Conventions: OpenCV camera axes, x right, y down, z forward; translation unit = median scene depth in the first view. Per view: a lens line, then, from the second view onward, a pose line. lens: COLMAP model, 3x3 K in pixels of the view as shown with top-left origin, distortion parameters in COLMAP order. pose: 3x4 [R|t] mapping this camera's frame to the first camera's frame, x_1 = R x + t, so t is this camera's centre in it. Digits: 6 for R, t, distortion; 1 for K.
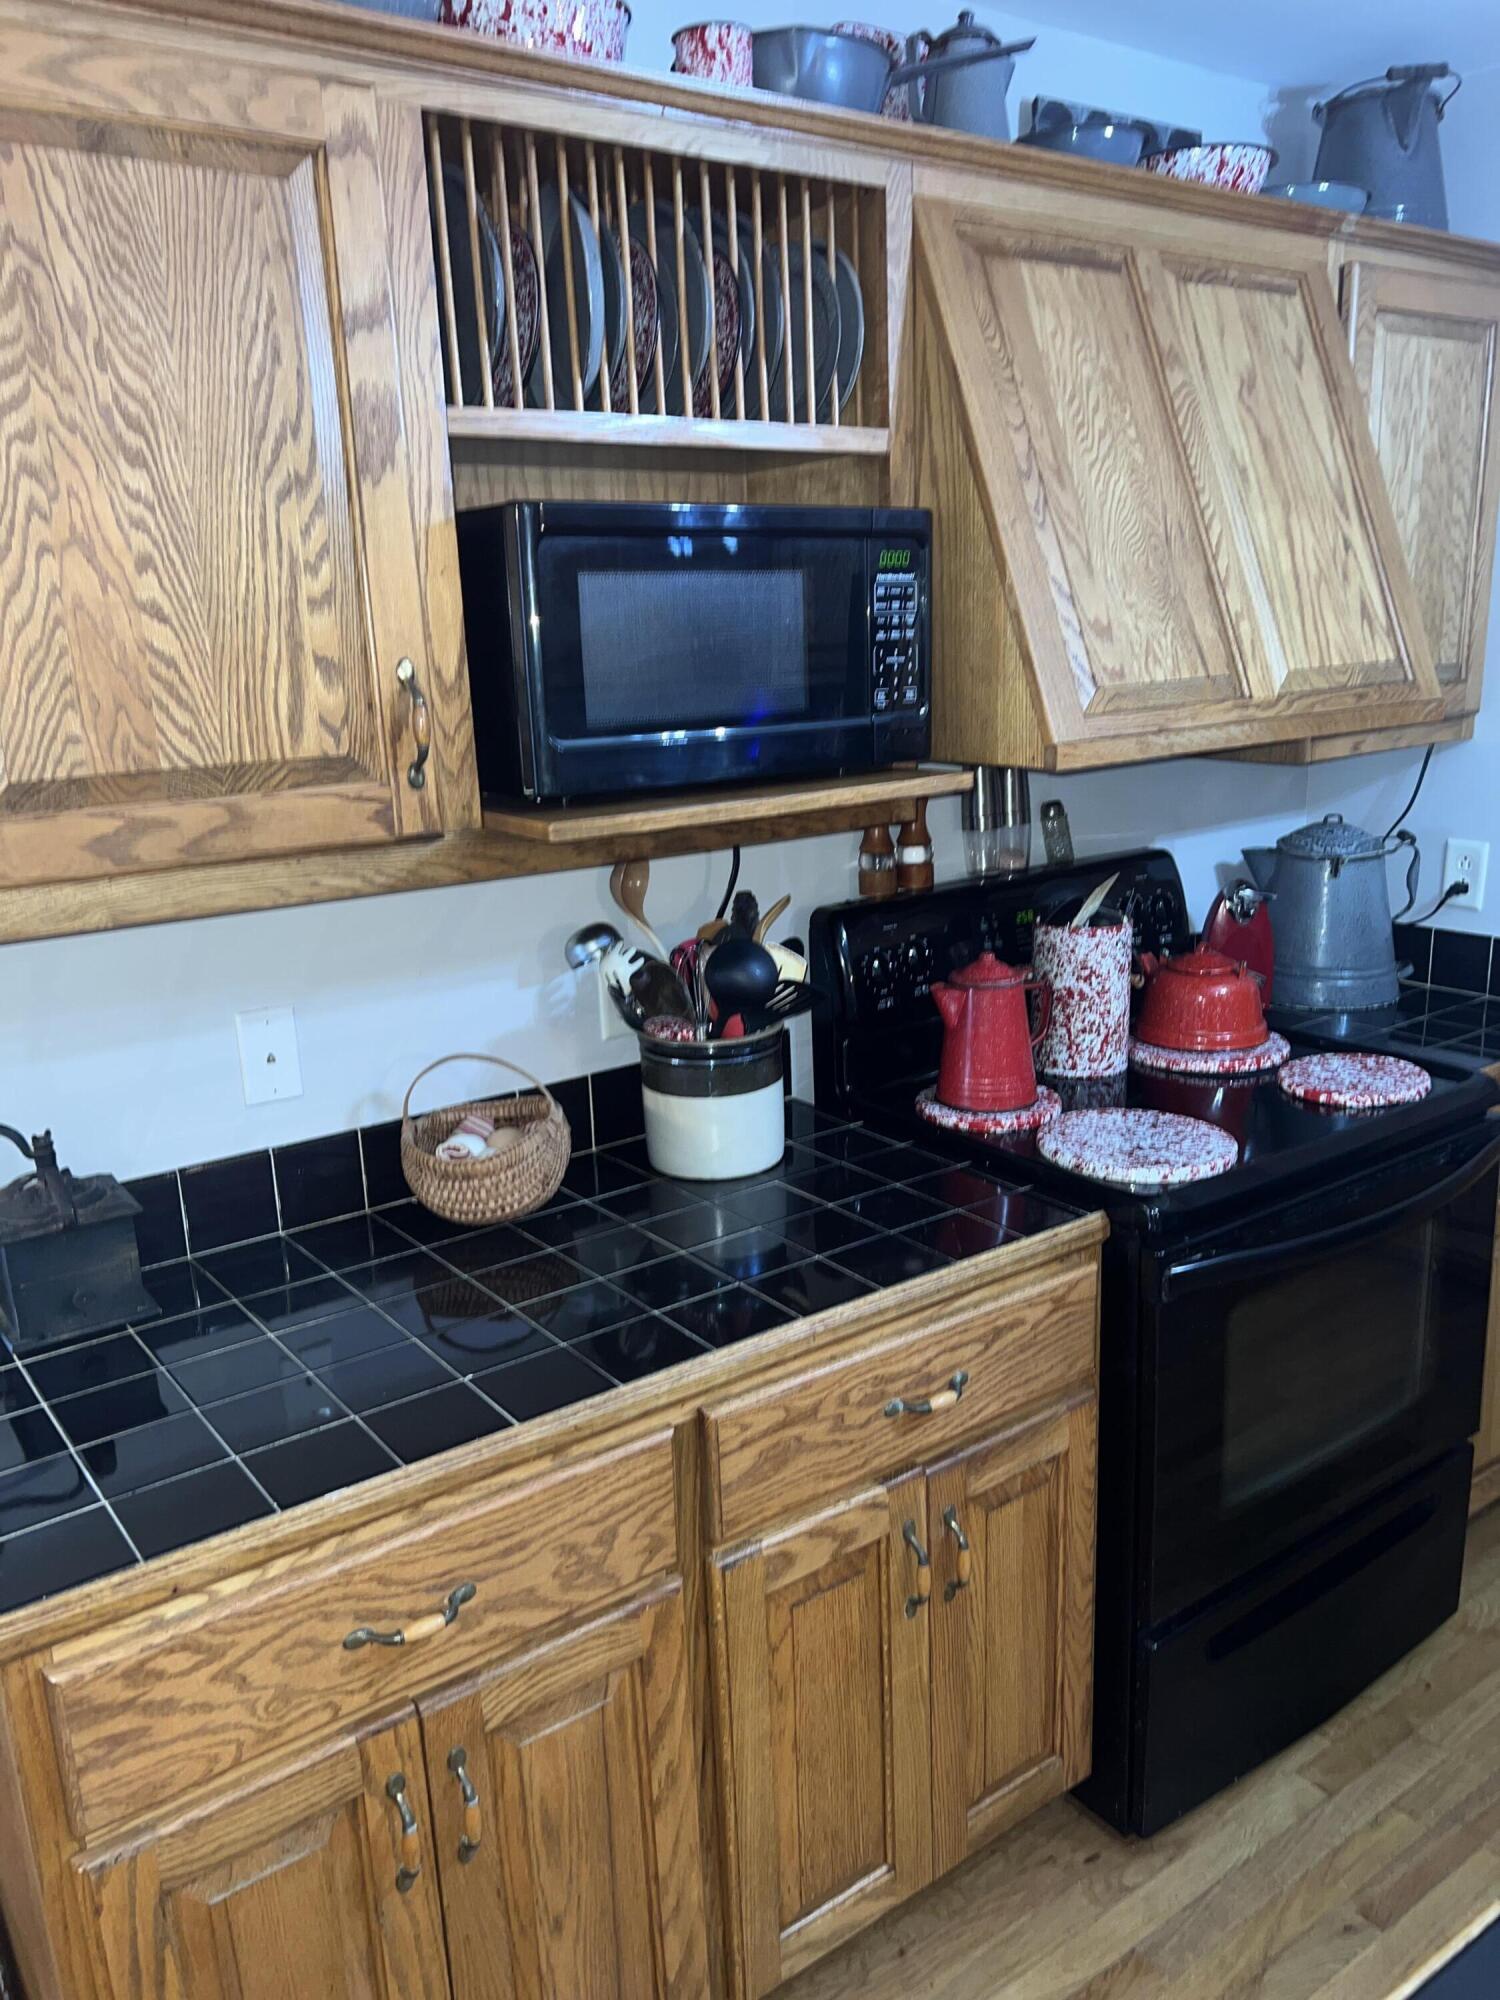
lens RADIAL K [[1507.2, 0, 755.7], [0, 1507.2, 1007.5], [0, 0, 1]] dist [0.044236, -0.050723]
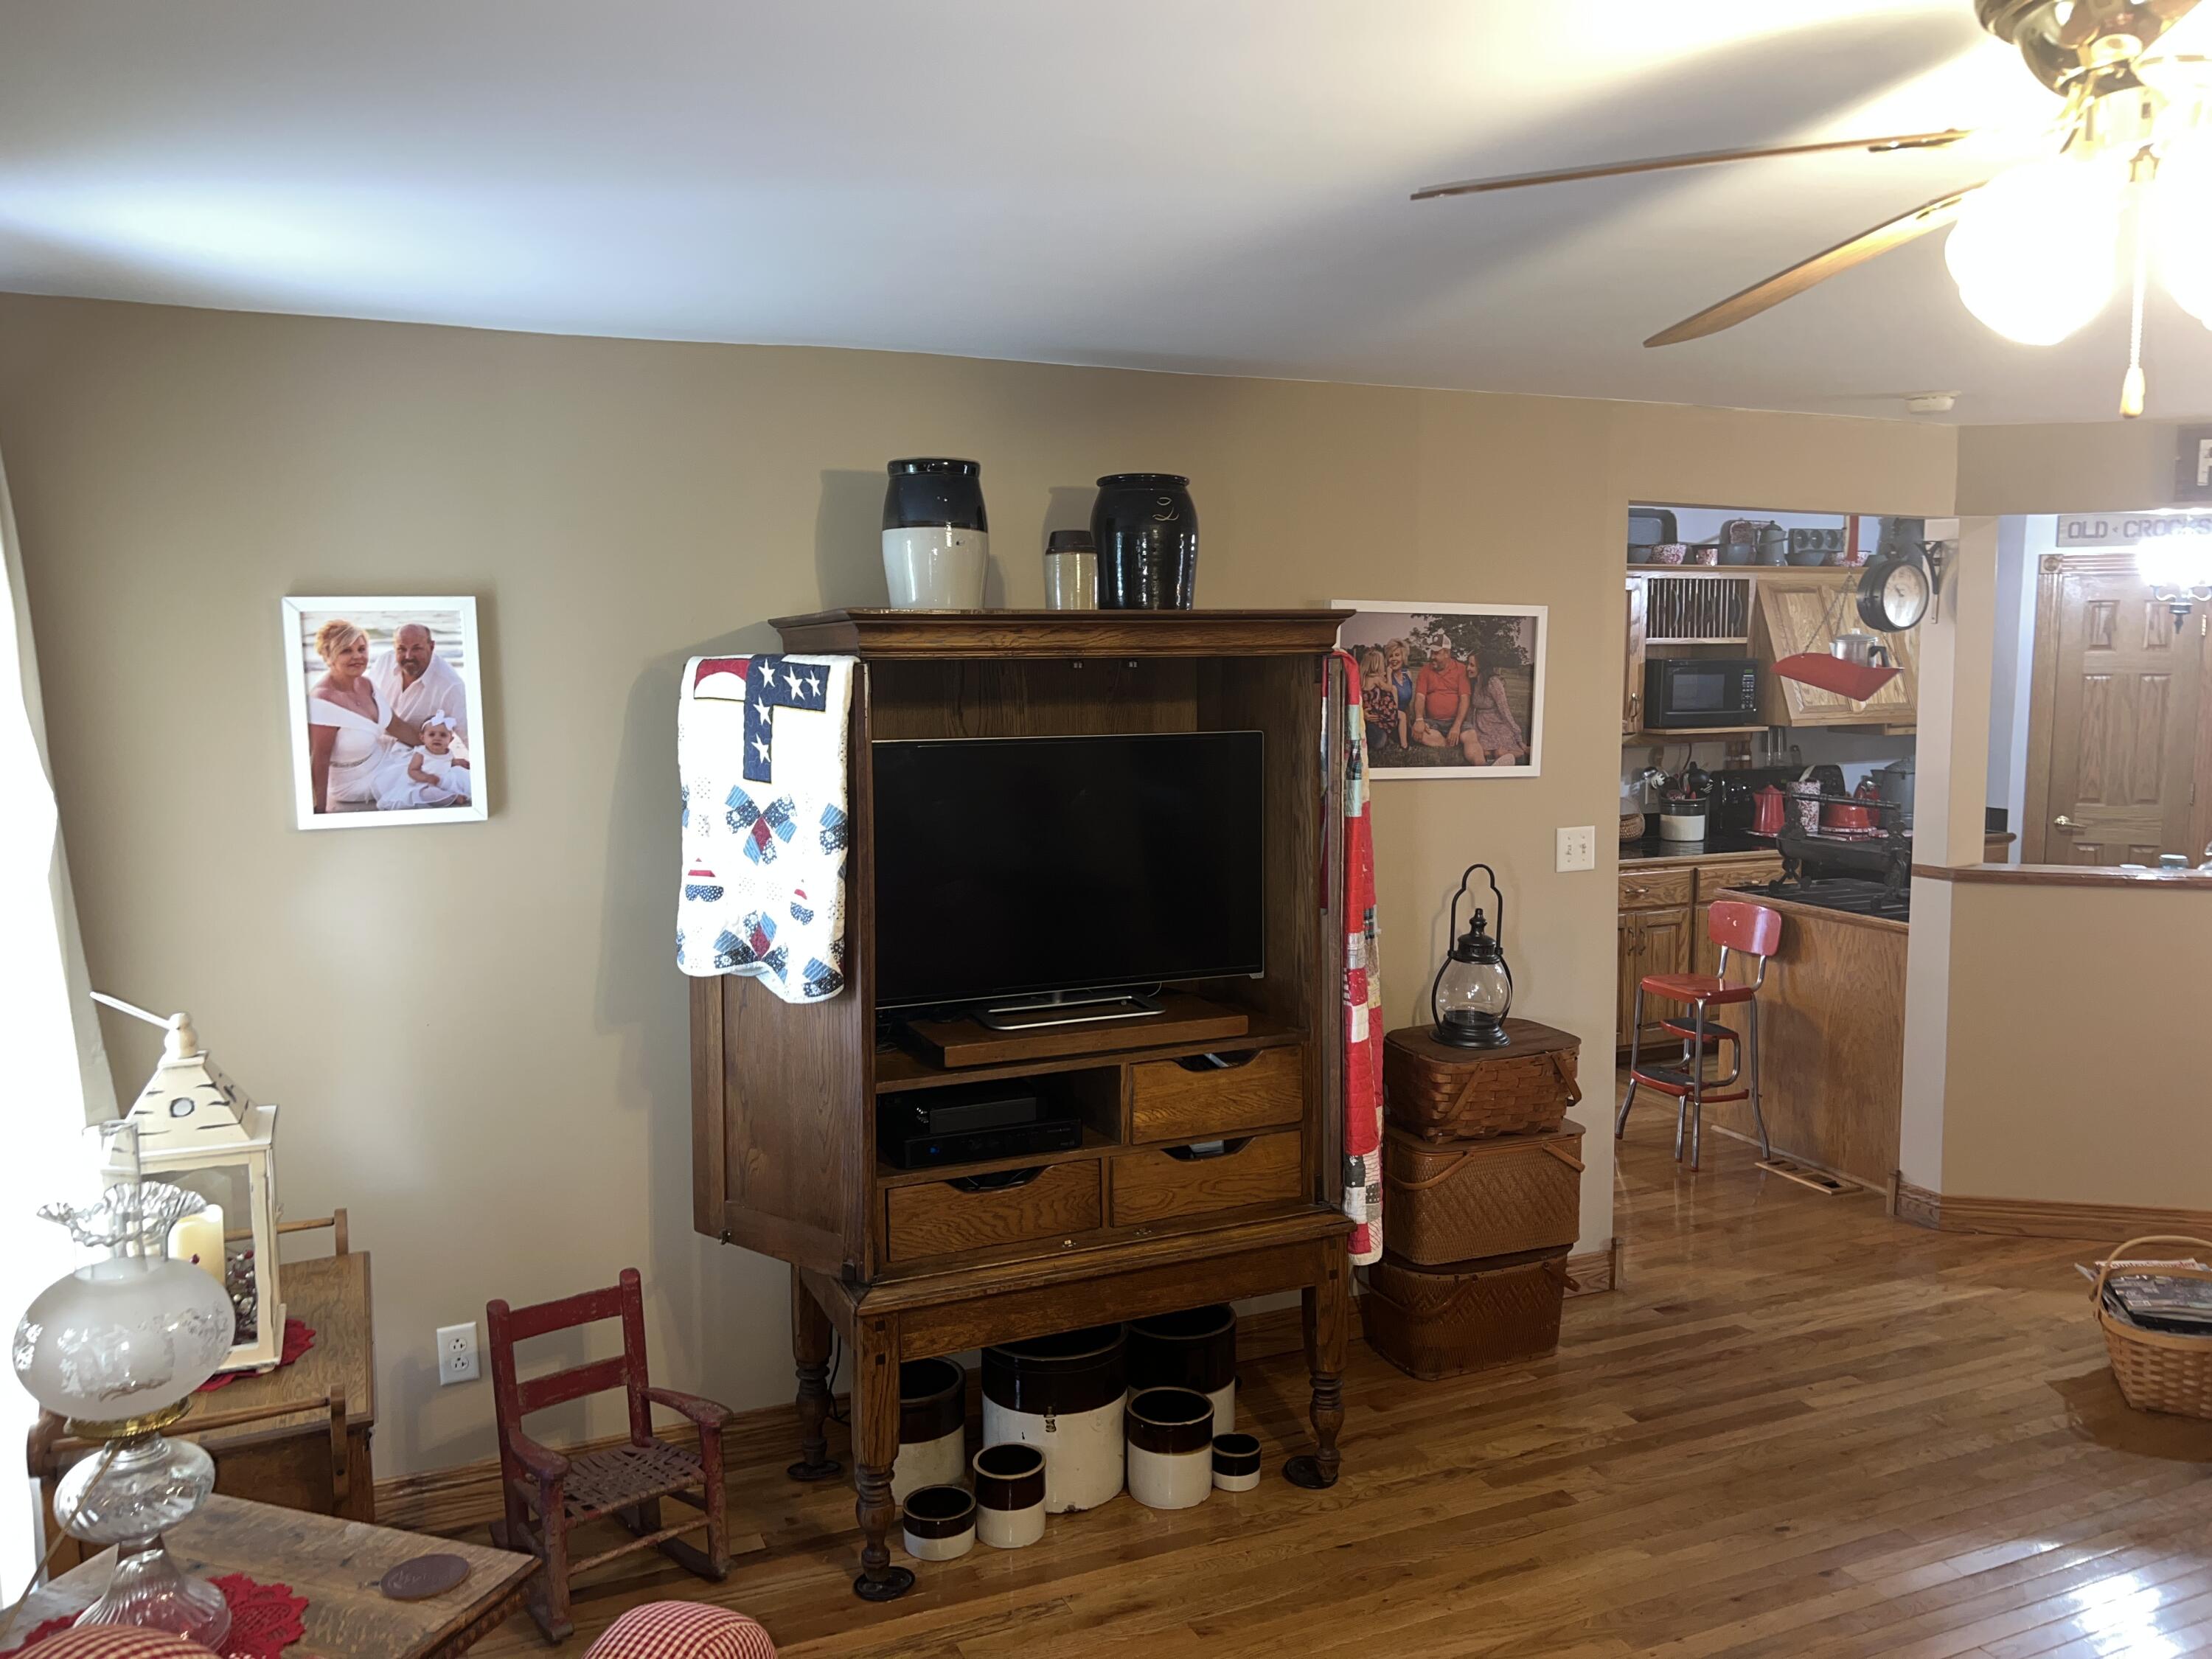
lens RADIAL K [[1667.0, 0, 1103.9], [0, 1667.0, 821.0], [0, 0, 1]] dist [0.044236, -0.050723]
pose [[0.973668, 0.052843, -0.221764, -0.493119], [-0.083704, 0.987688, -0.132158, 0.715757], [0.212050, 0.147240, 0.966103, -3.127636]]
